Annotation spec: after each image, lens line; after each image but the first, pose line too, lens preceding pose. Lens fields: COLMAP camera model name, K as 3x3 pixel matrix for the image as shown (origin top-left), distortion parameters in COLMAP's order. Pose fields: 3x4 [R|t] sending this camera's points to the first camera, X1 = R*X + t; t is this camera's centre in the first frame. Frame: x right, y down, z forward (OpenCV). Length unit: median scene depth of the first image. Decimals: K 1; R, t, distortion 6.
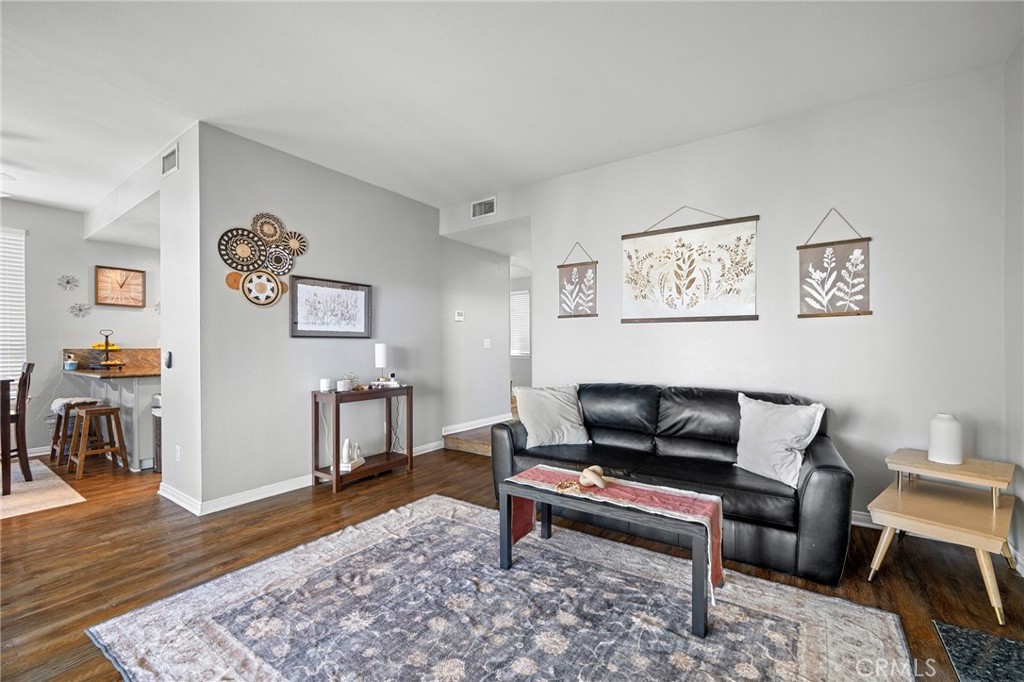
lens RADIAL K [[432.7, 0, 512.0], [0, 432.7, 341.0], [0, 0, 1]] dist [-0.000222, -0.000002]
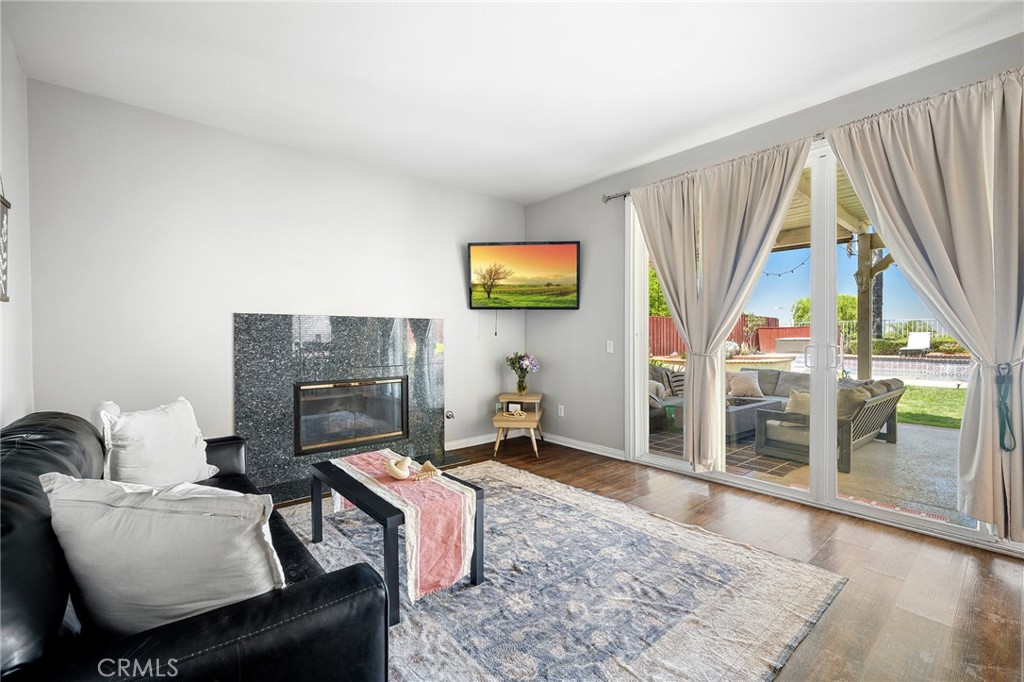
lens RADIAL K [[430.1, 0, 512.0], [0, 430.1, 341.0], [0, 0, 1]] dist [0.001569, 0.000220]
pose [[-0.967976, 0.008665, 0.250895, -0.370314], [0.009708, 0.999949, 0.002922, 0.017063], [-0.250857, 0.005264, -0.968010, 2.169074]]
